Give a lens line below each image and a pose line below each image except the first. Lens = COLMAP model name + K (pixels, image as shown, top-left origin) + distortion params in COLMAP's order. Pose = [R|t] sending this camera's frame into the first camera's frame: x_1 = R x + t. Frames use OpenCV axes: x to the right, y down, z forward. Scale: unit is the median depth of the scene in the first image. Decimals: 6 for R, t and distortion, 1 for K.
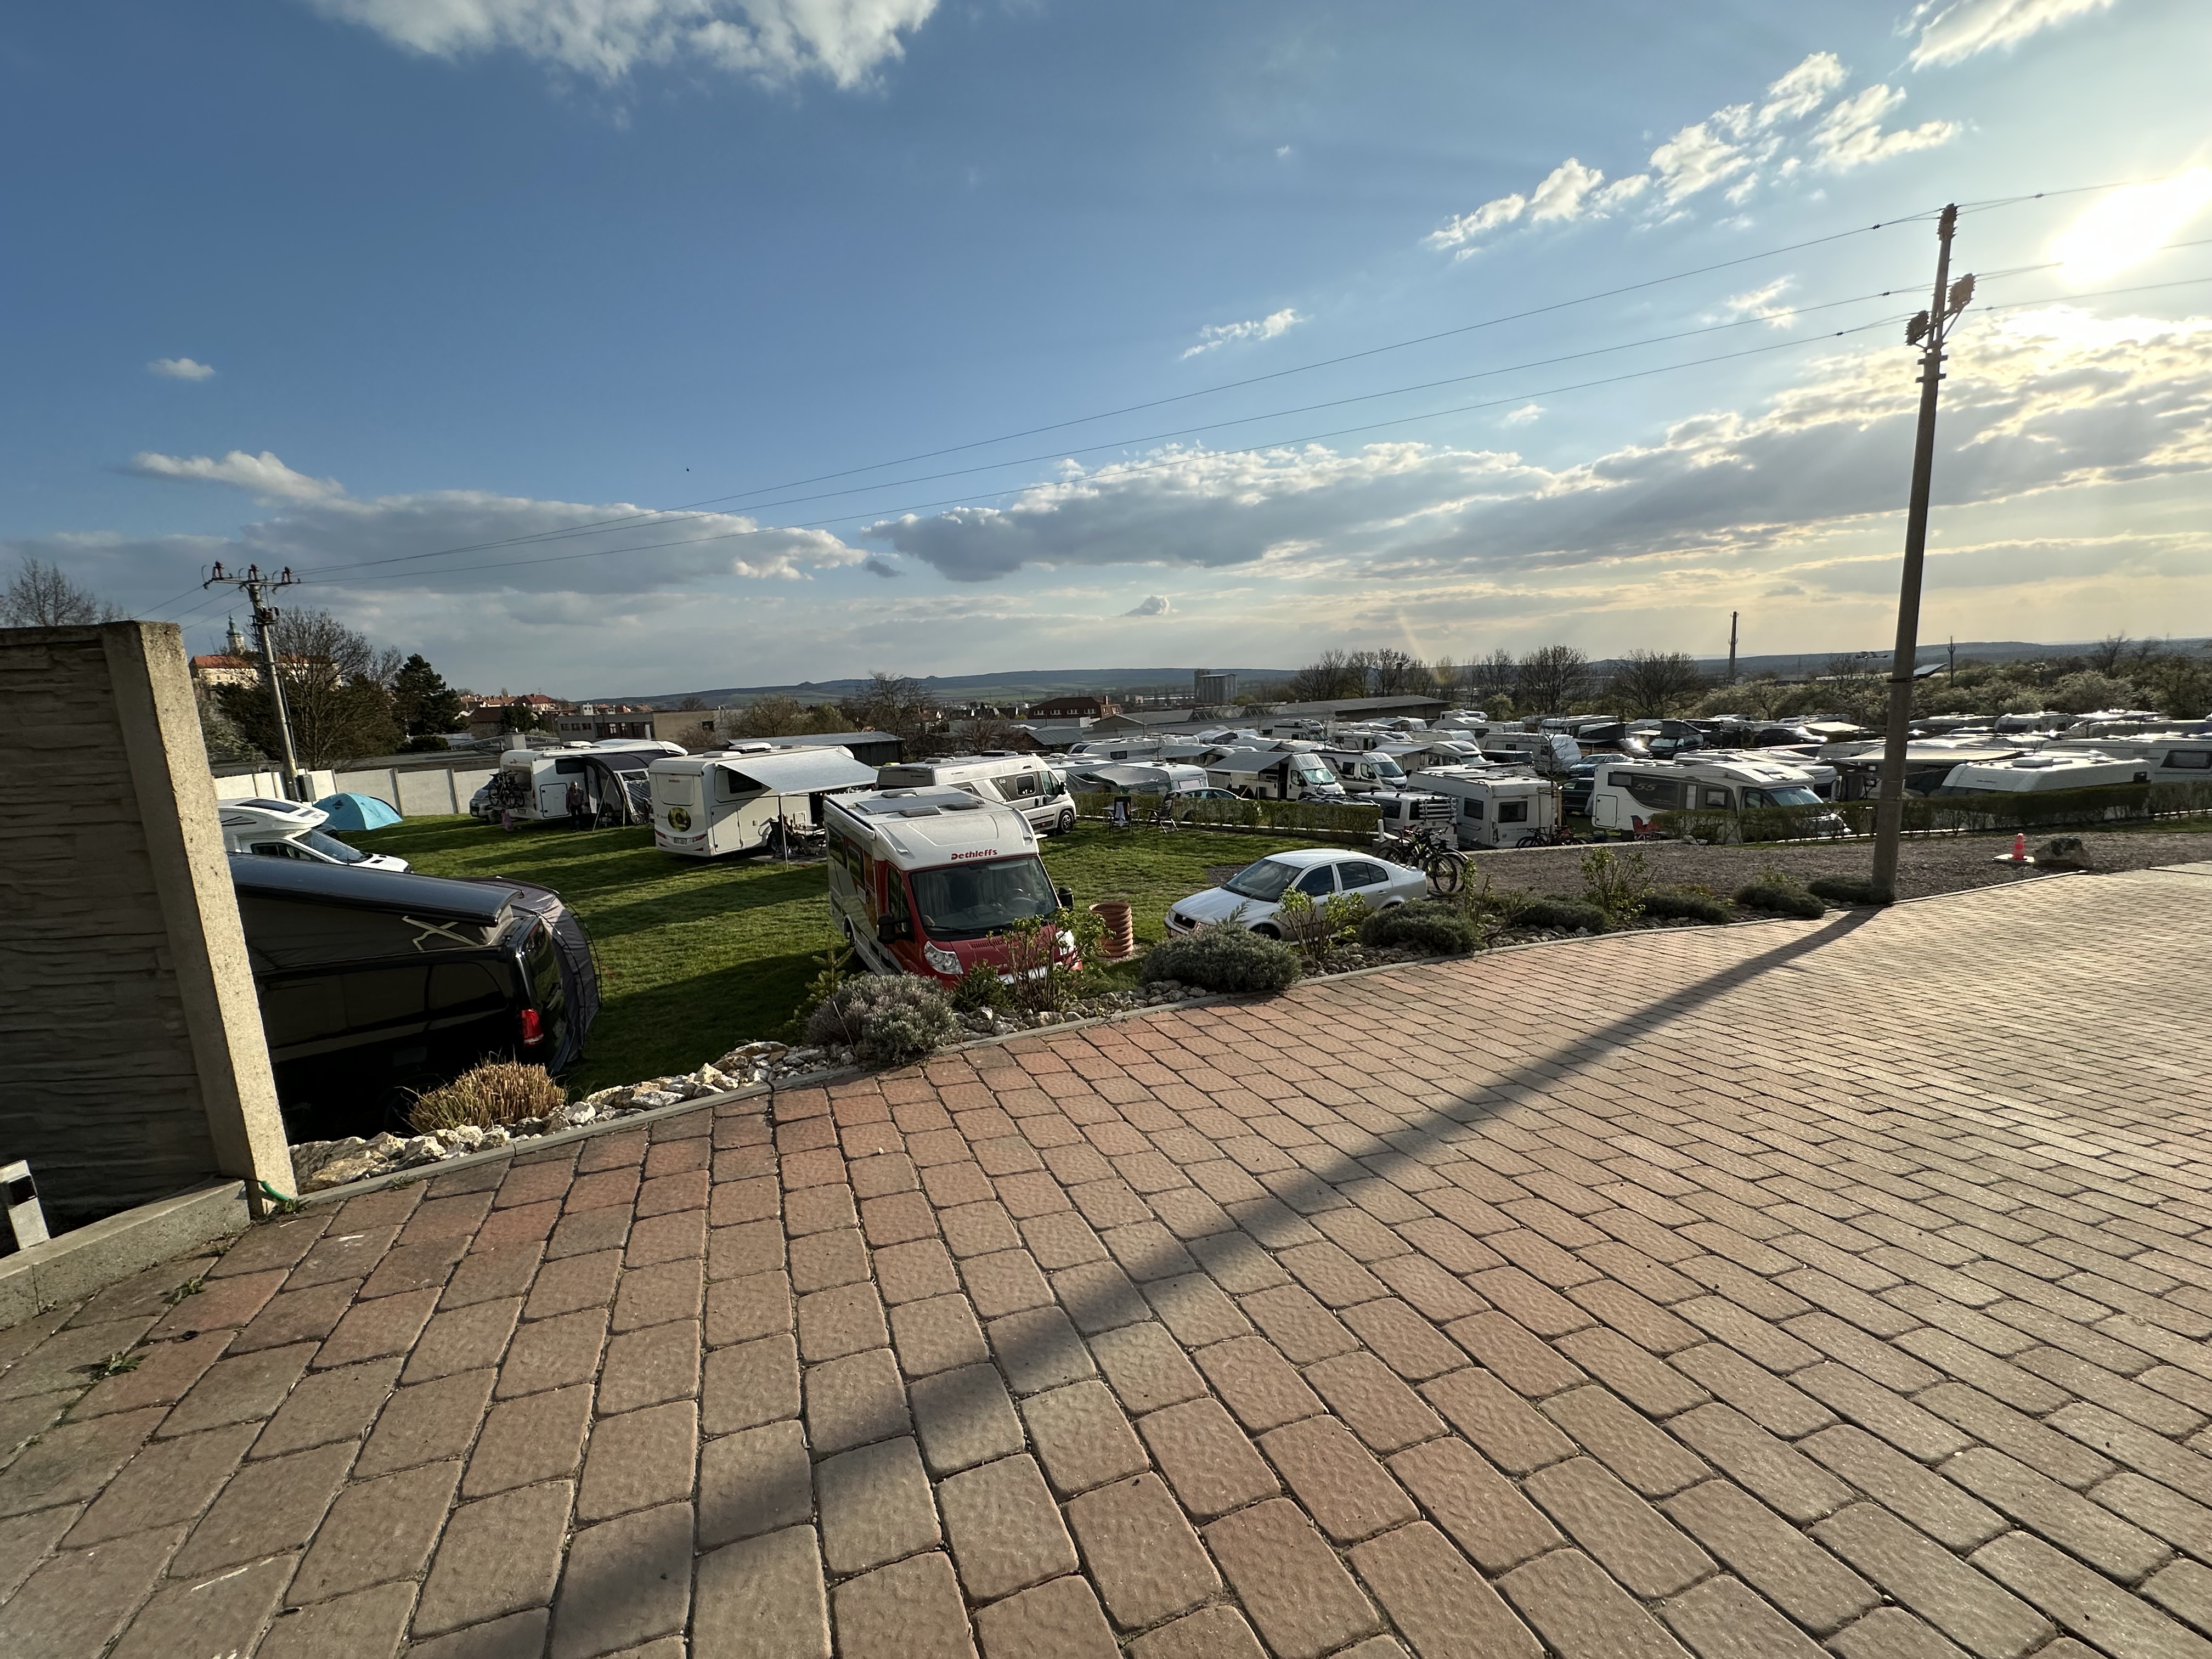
lens RADIAL K [[887.2, 0, 1098.9], [0, 887.2, 816.6], [0, 0, 1]] dist [-0.001428, 0.000613]
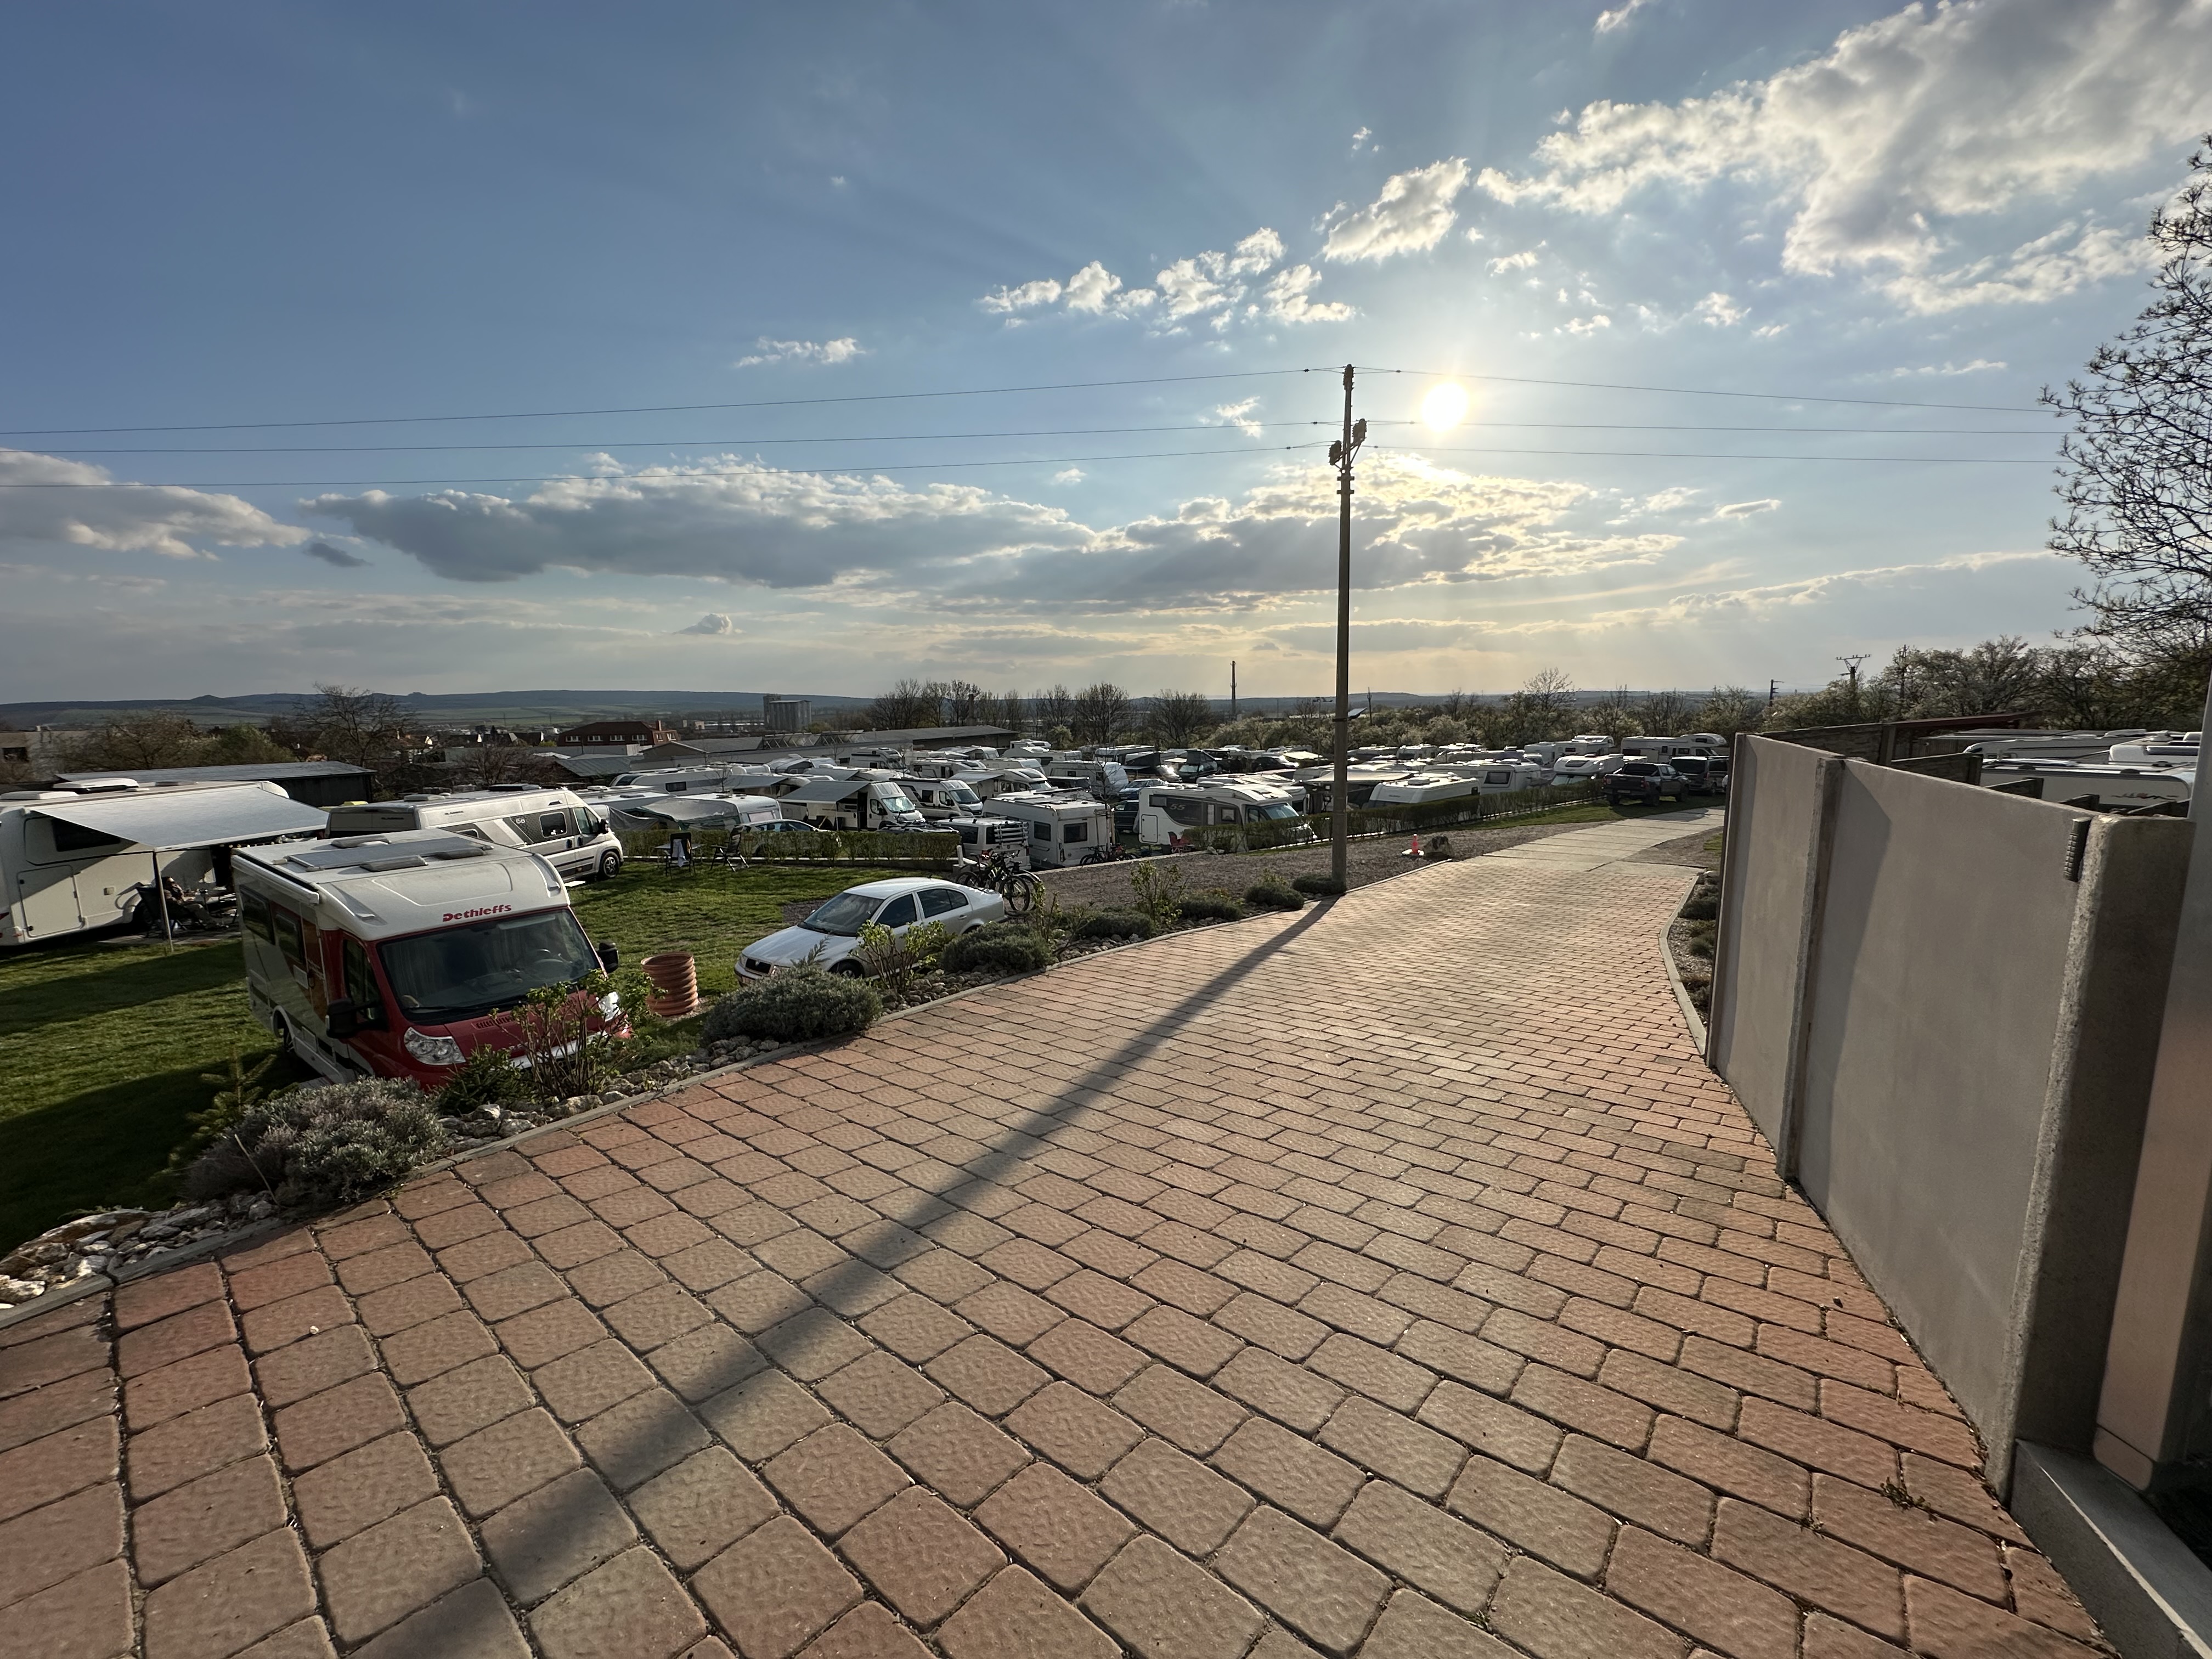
lens RADIAL K [[887.2, 0, 1107.8], [0, 887.2, 815.0], [0, 0, 1]] dist [-0.001428, 0.000613]
pose [[0.889868, -0.030939, 0.455168, 0.005210], [0.046123, 0.998687, -0.022290, -0.001687], [-0.453880, 0.040829, 0.890127, 0.005018]]
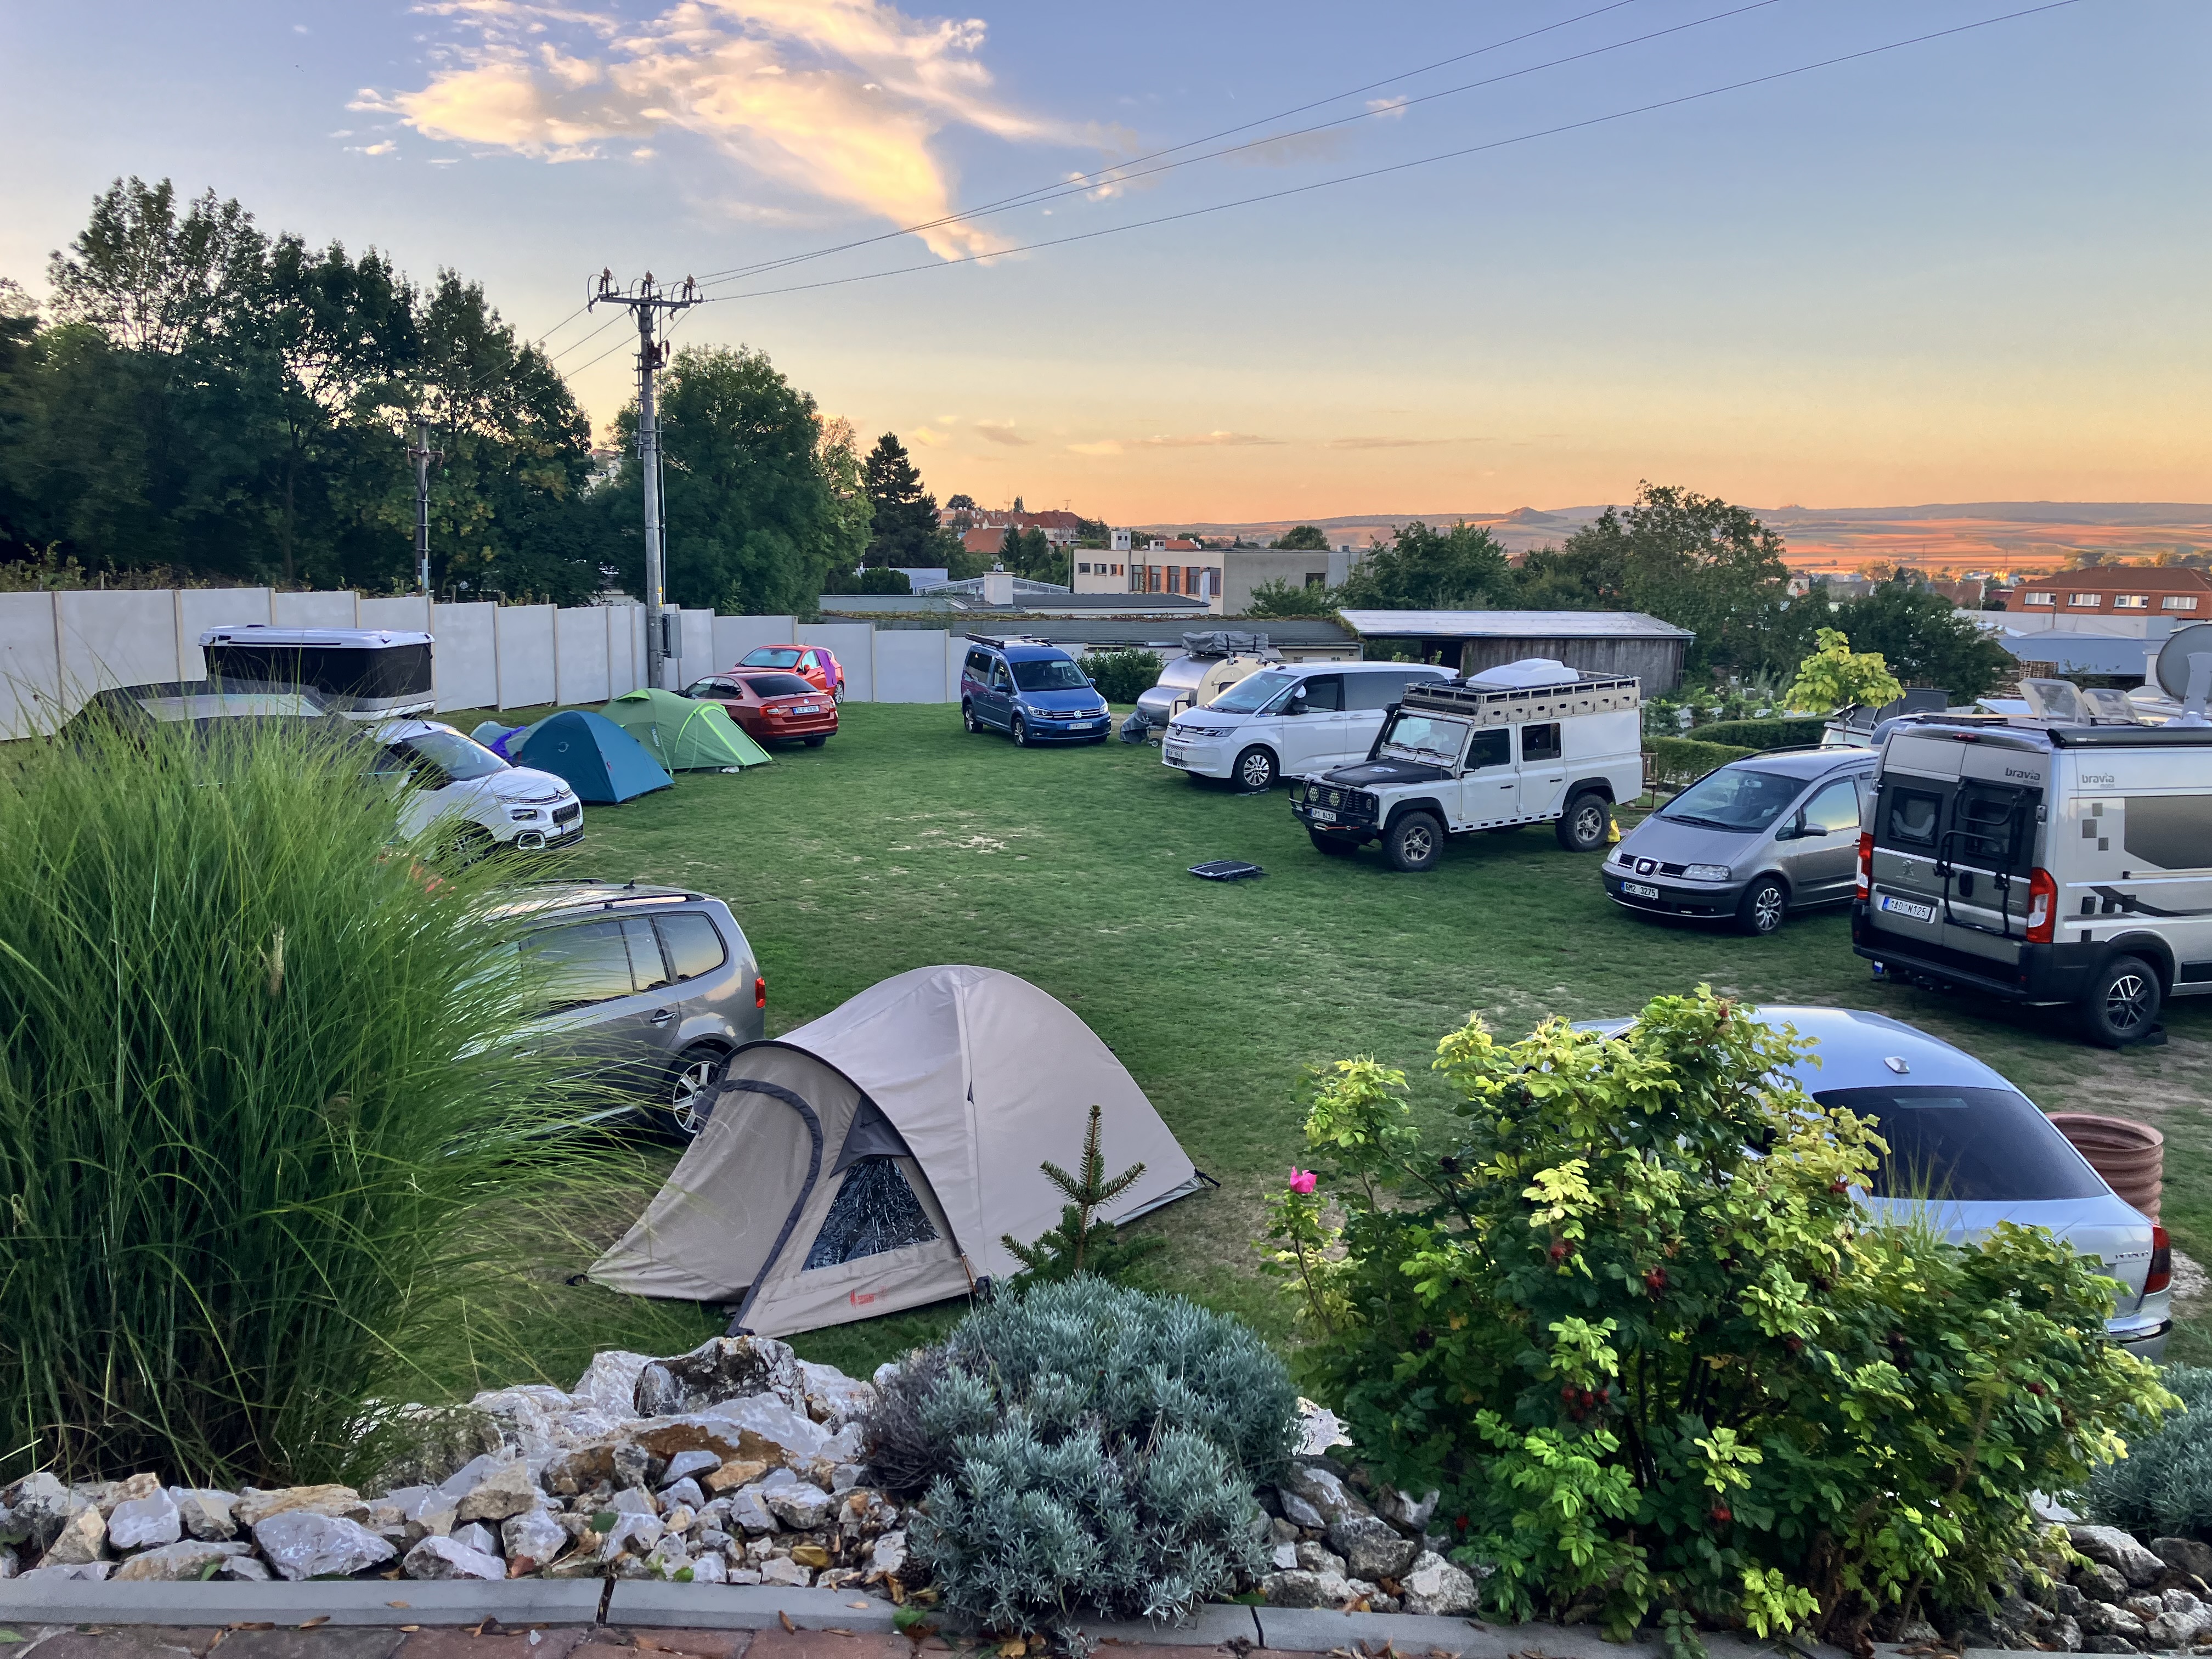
lens RADIAL K [[1786.1, 0, 1105.9], [0, 1786.1, 830.1], [0, 0, 1]] dist [0.029475, 0.000999]
pose [[0.853990, 0.129342, -0.503956, 0.019169], [-0.117036, 0.991539, 0.056156, -0.006650], [0.506955, 0.011024, 0.861902, 0.156804]]
